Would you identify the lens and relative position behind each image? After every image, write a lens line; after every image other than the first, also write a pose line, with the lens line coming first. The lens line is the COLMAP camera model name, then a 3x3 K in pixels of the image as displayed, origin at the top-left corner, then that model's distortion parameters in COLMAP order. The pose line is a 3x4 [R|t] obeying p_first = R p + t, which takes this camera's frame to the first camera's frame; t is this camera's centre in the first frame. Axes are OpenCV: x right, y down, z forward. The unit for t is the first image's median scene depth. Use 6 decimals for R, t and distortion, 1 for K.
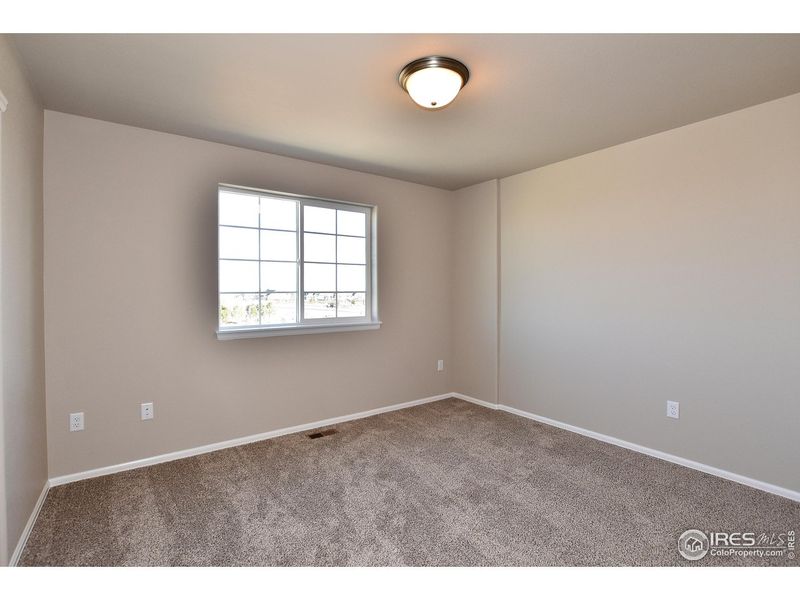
lens RADIAL K [[375.5, 0, 402.1], [0, 375.5, 288.6], [0, 0, 1]] dist [0.000954, 0.000143]
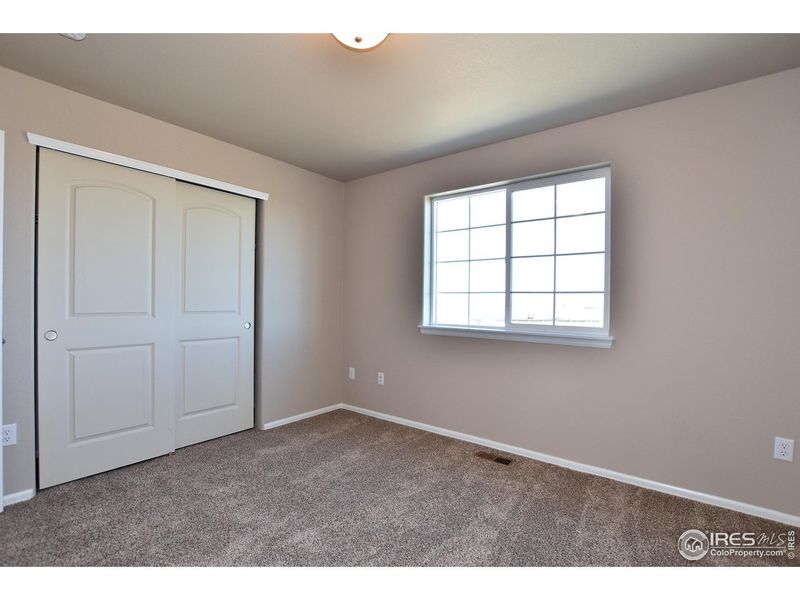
lens RADIAL K [[399.8, 0, 400.0], [0, 399.8, 300.0], [0, 0, 1]] dist [0.001426, 0.000103]
pose [[0.277457, 0.005923, -0.960720, 0.579284], [-0.008185, 0.999959, 0.003801, 0.026776], [0.960703, 0.006809, 0.277495, 0.522011]]
